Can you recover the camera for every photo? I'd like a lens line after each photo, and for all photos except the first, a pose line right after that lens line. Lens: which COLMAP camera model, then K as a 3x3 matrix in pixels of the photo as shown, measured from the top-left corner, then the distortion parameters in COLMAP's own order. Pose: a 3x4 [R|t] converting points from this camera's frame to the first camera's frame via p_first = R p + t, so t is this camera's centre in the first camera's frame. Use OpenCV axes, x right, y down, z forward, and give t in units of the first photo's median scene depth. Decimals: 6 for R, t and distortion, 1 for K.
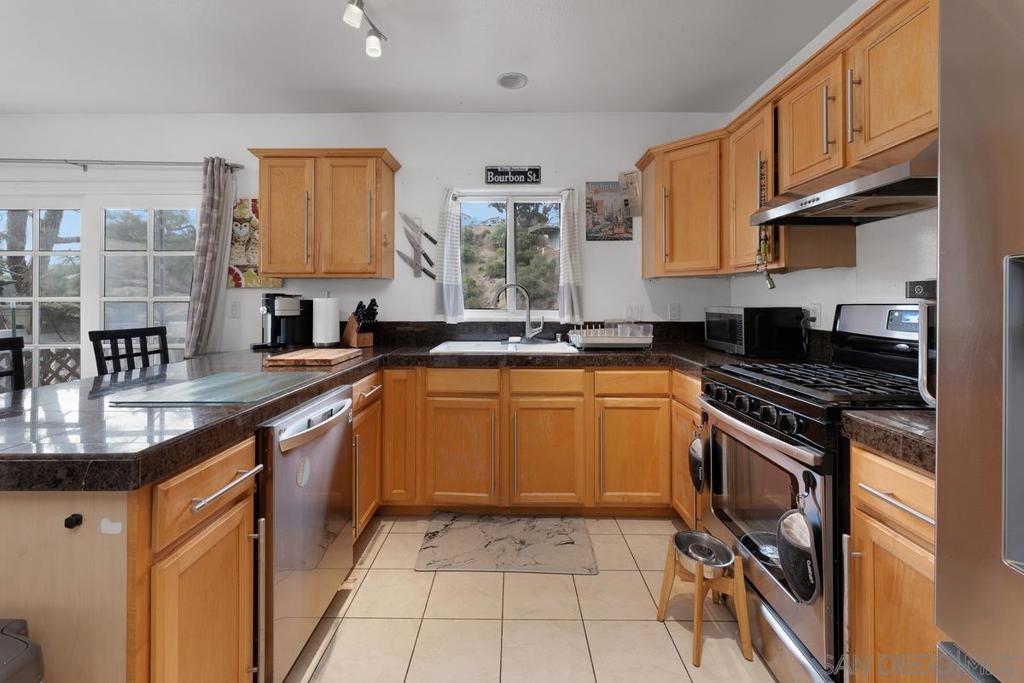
lens RADIAL K [[432.4, 0, 503.3], [0, 432.4, 298.1], [0, 0, 1]] dist [-0.002114, -0.000161]
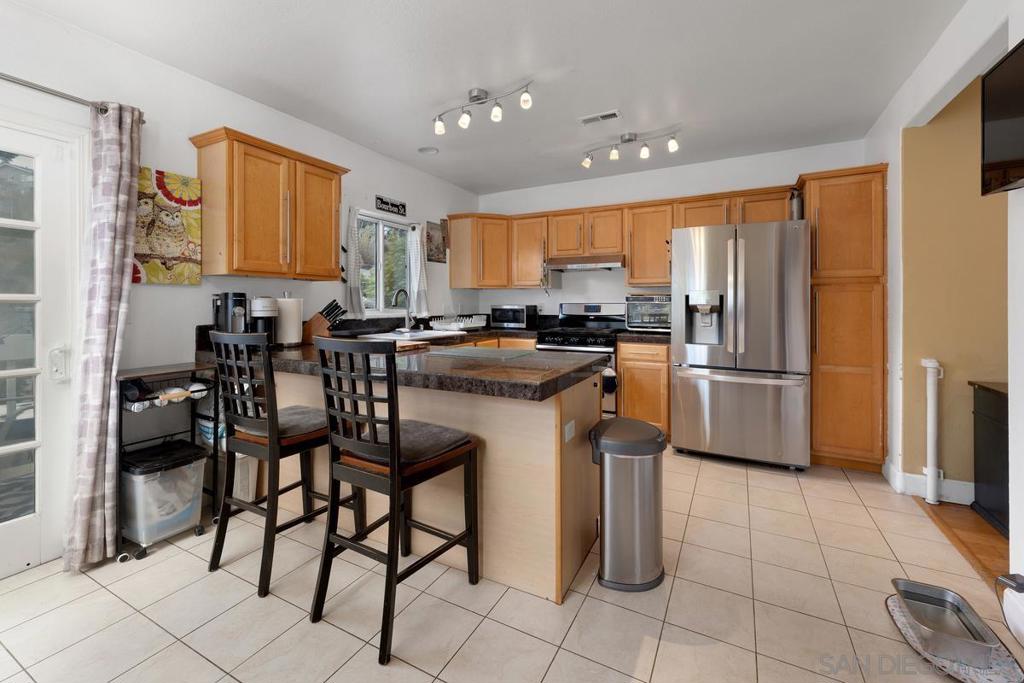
lens RADIAL K [[430.8, 0, 512.9], [0, 430.8, 304.1], [0, 0, 1]] dist [-0.001815, -0.000241]
pose [[0.455441, -0.001802, 0.890264, -0.982277], [-0.005537, 0.999973, 0.004857, 0.004736], [-0.890249, -0.007142, 0.455418, 0.073813]]
